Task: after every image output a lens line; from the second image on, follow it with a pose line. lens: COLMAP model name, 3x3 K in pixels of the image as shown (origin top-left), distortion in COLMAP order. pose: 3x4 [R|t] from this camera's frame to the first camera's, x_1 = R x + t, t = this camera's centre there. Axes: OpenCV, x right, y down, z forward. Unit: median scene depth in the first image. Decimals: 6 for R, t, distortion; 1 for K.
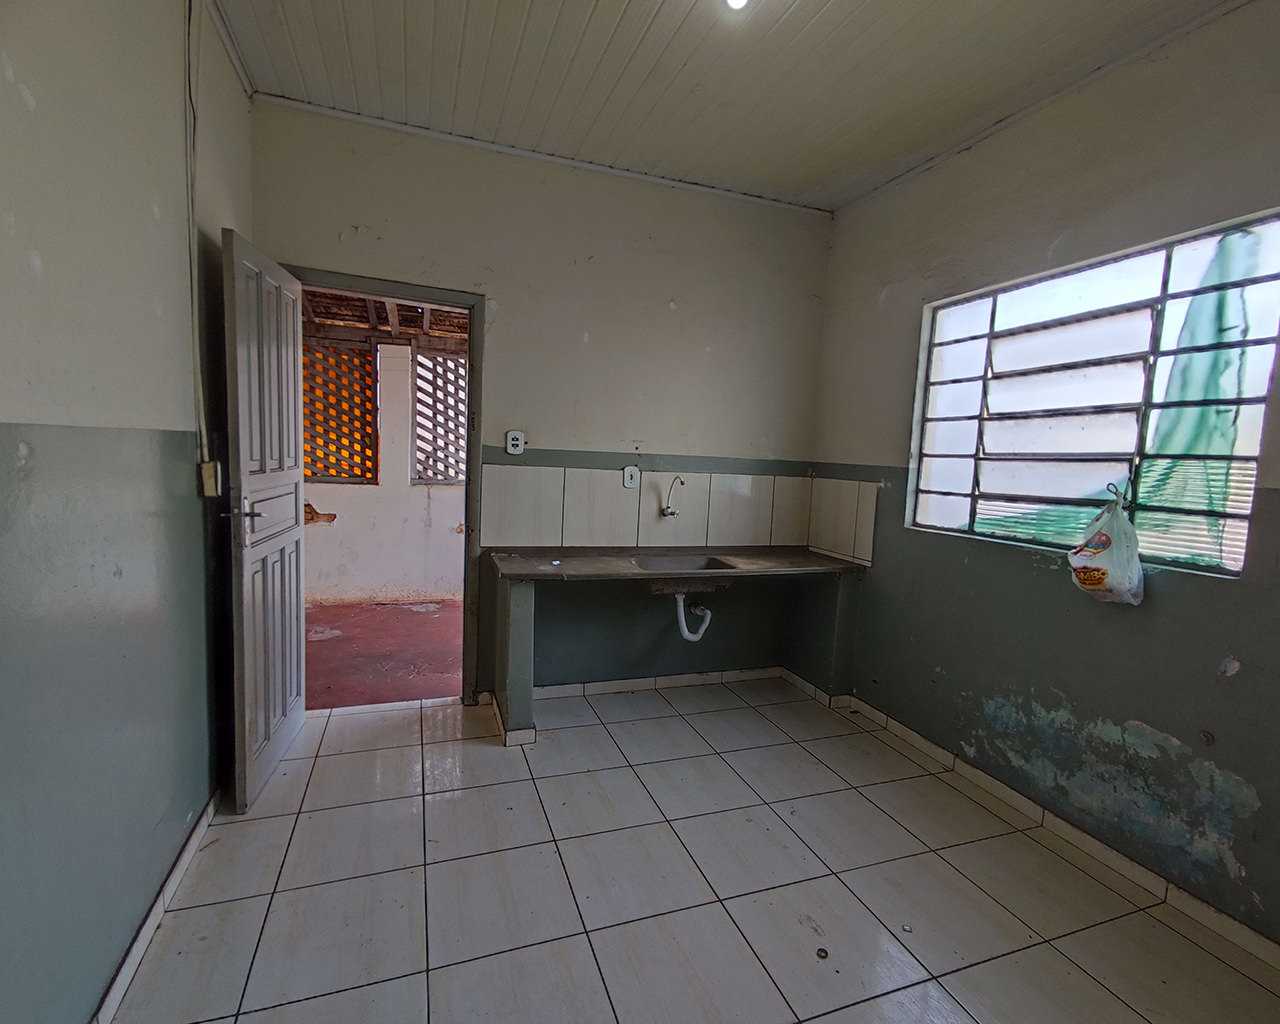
lens RADIAL K [[618.4, 0, 641.3], [0, 618.4, 514.5], [0, 0, 1]] dist [-0.000830, 0.002373]
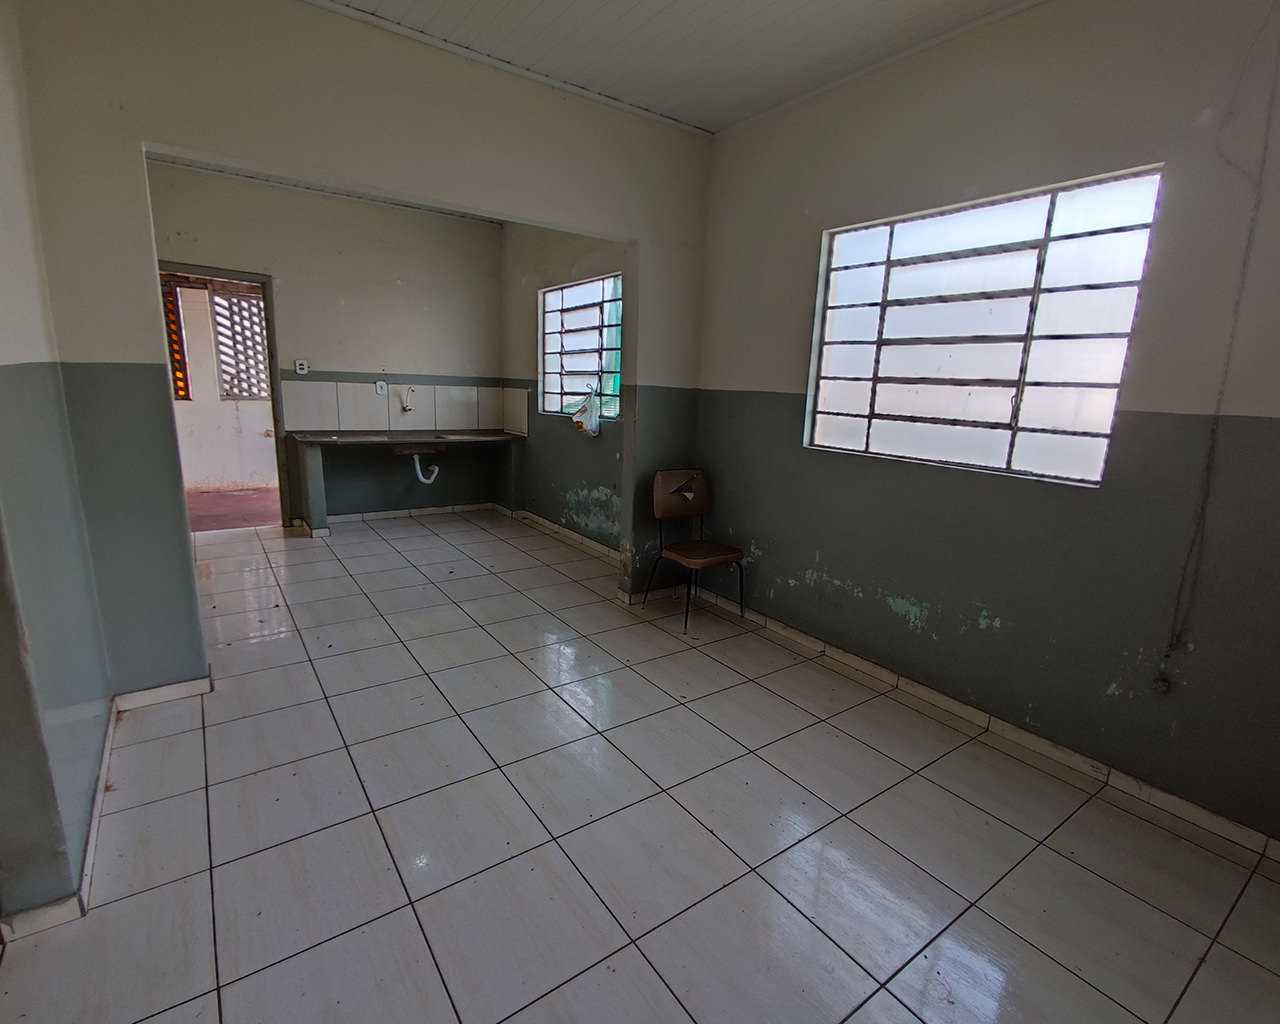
lens RADIAL K [[618.4, 0, 642.8], [0, 618.4, 514.4], [0, 0, 1]] dist [-0.000830, 0.002373]
pose [[0.963229, -0.066201, 0.260398, 0.213503], [0.034050, 0.991433, 0.126101, 0.095139], [-0.266515, -0.112597, 0.957231, -0.851061]]
